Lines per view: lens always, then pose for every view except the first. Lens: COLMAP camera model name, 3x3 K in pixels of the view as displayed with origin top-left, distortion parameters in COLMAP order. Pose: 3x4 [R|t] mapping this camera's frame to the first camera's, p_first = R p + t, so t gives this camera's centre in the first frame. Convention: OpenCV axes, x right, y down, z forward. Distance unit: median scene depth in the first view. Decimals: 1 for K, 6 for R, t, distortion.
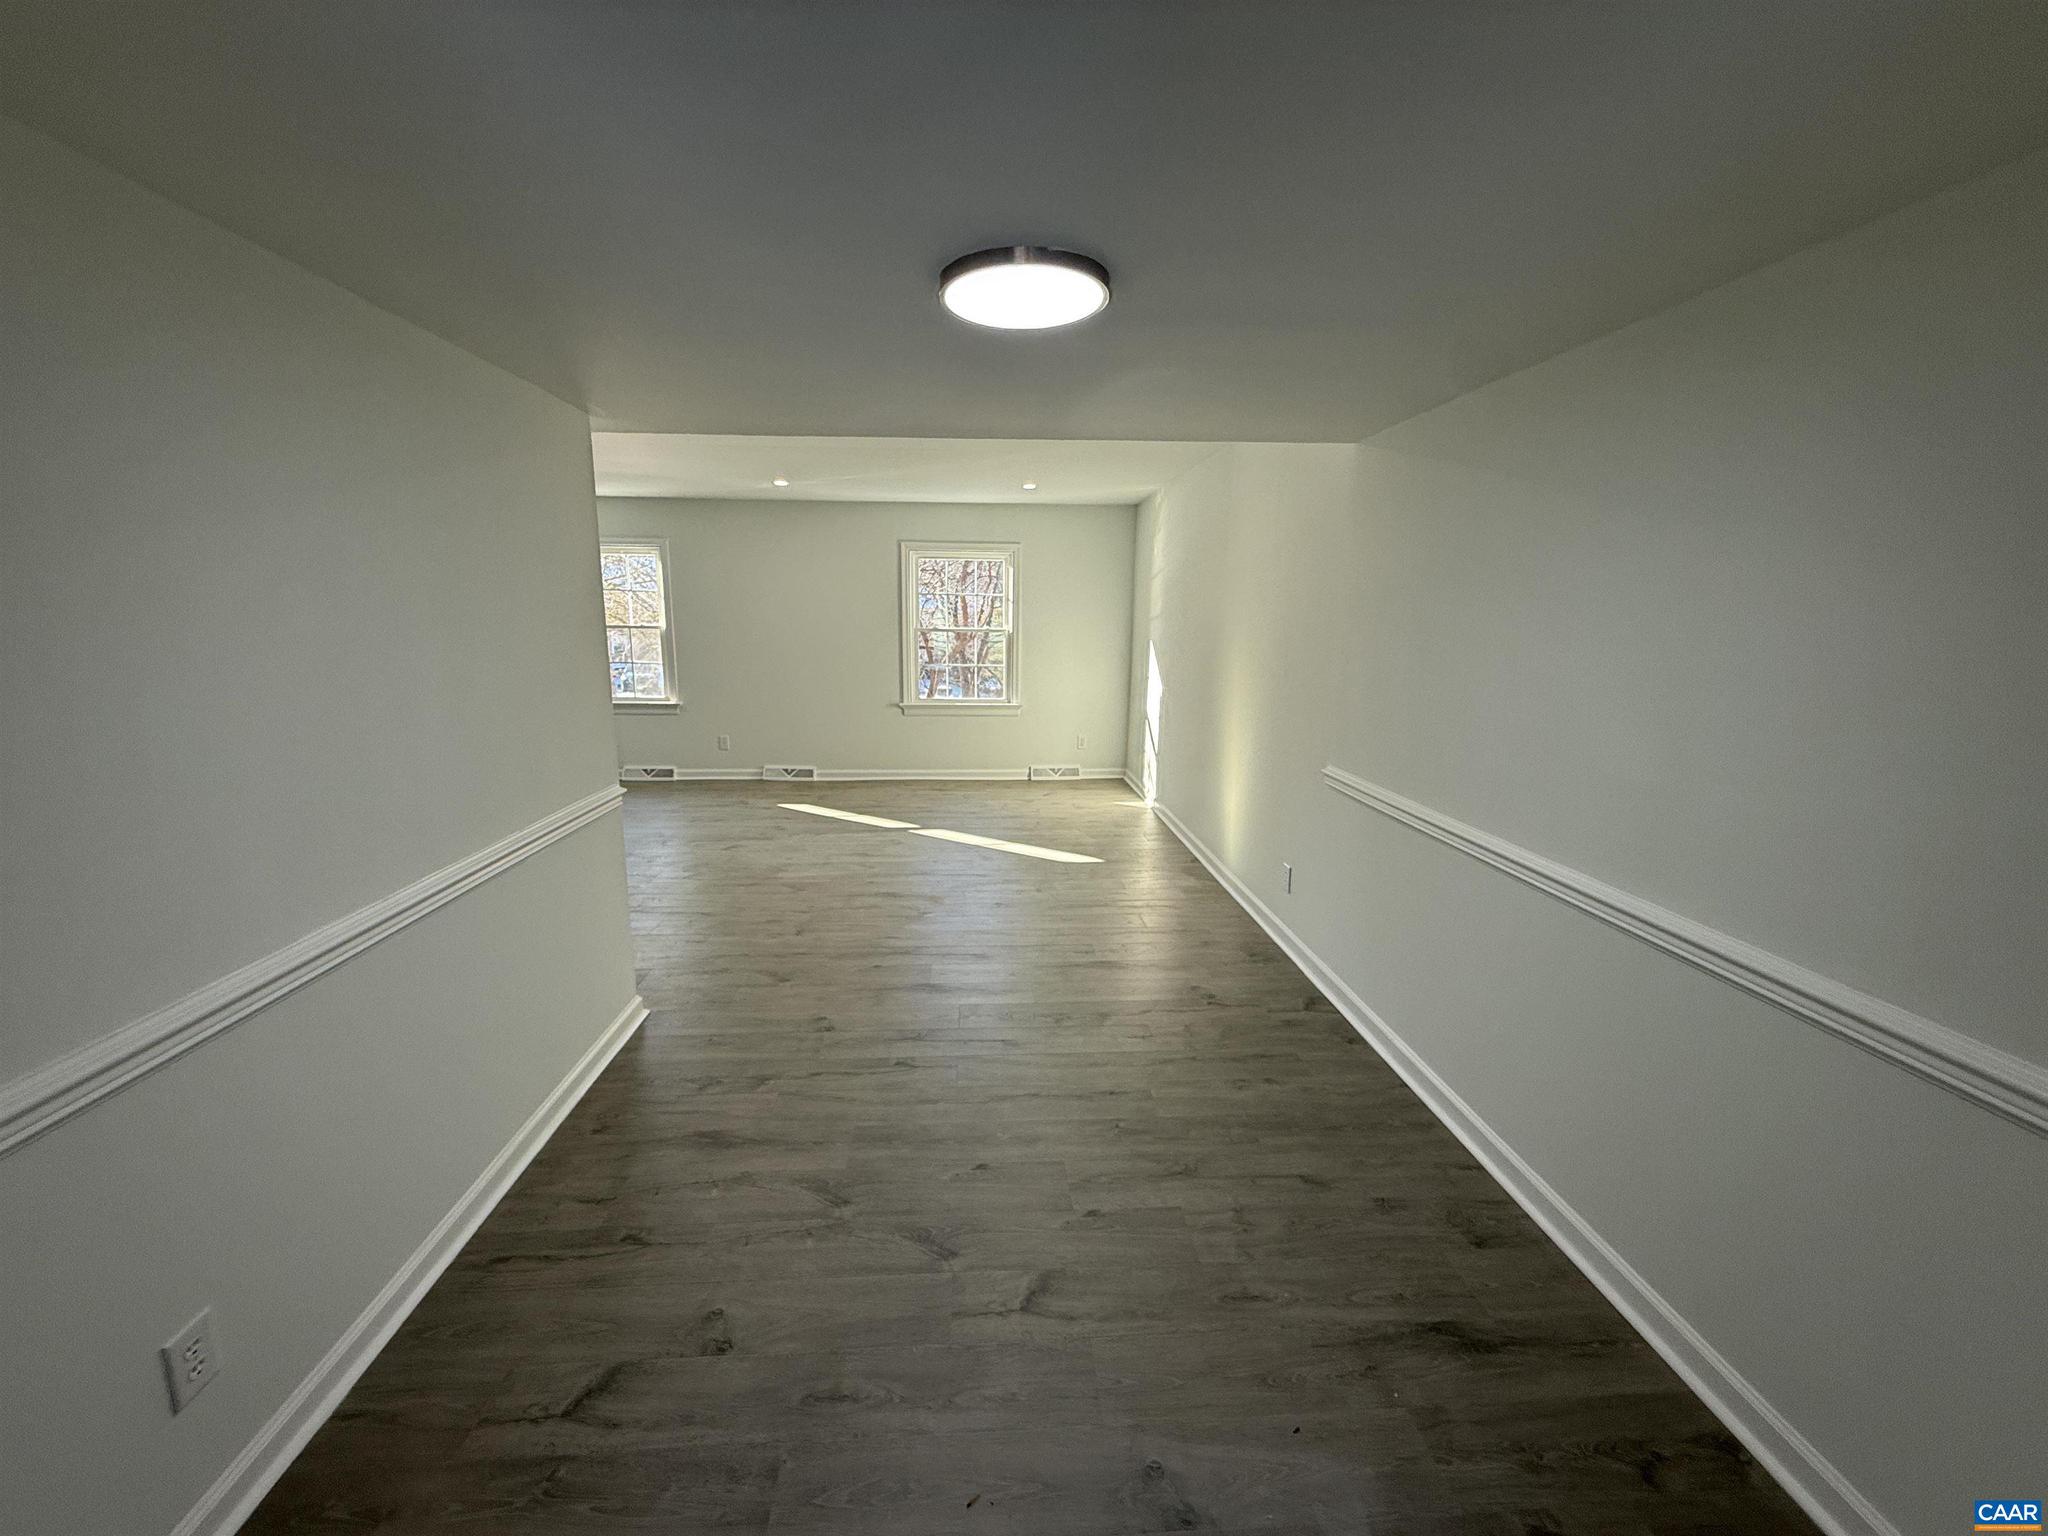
lens RADIAL K [[816.1, 0, 1015.6], [0, 816.1, 770.5], [0, 0, 1]] dist [-0.000777, -0.000002]
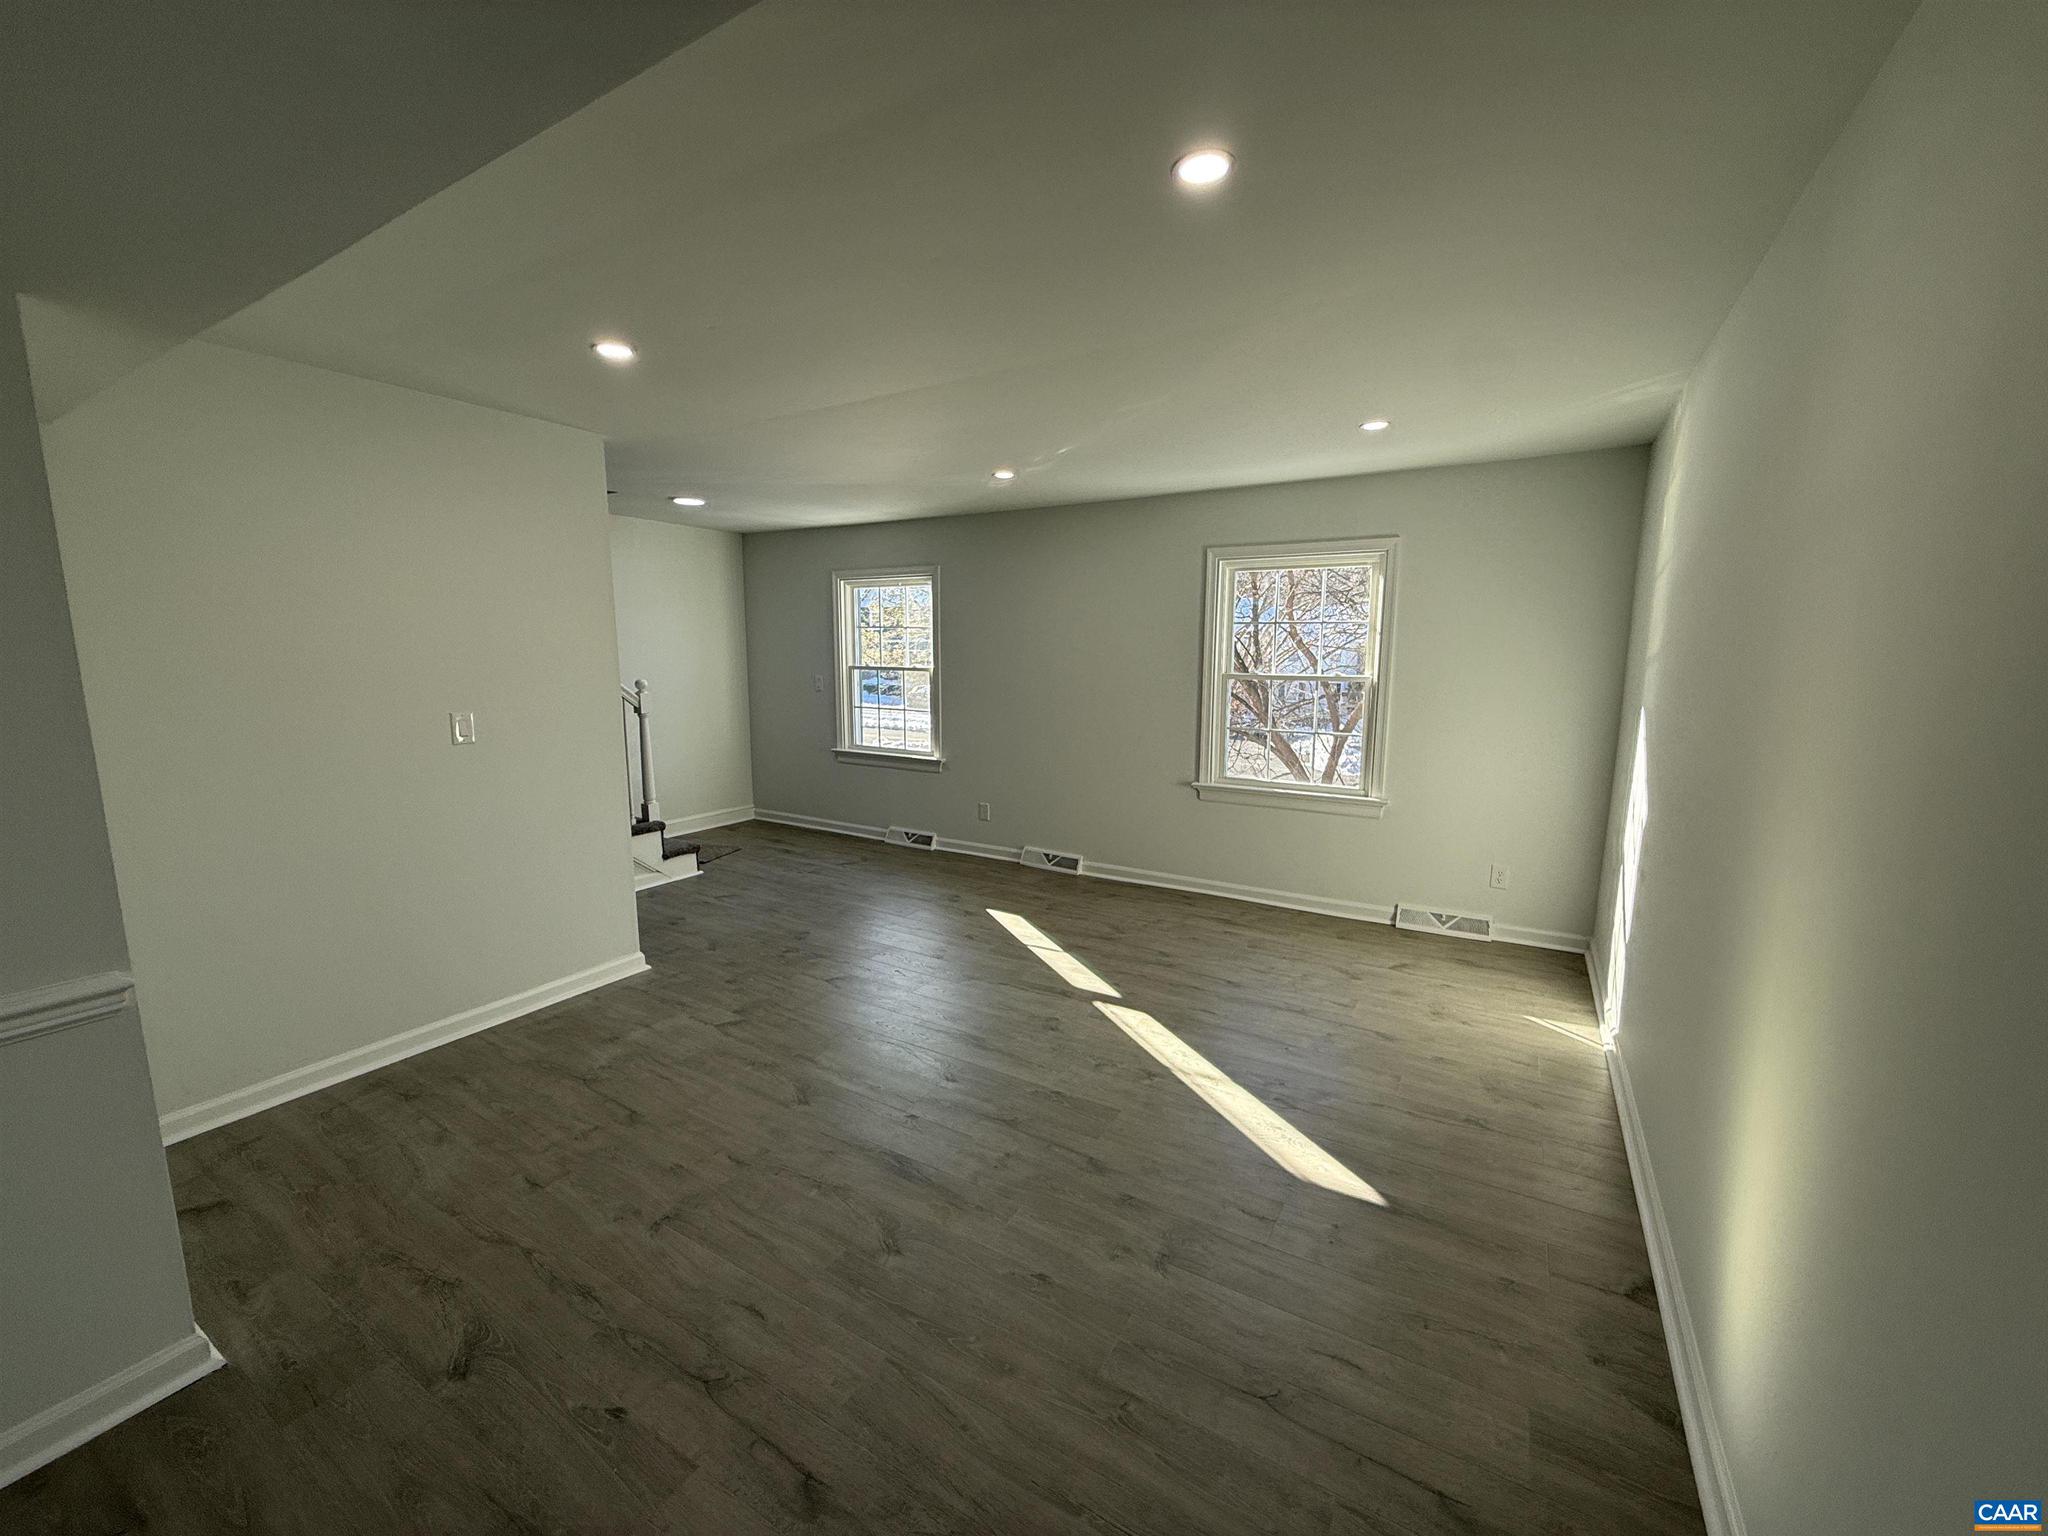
lens RADIAL K [[807.0, 0, 1024.0], [0, 807.0, 768.0], [0, 0, 1]] dist [-0.002213, -0.000027]
pose [[0.823151, 0.077410, -0.562521, 0.124821], [-0.103349, 0.994541, -0.014372, -0.071052], [0.558338, 0.069966, 0.826658, 0.363549]]
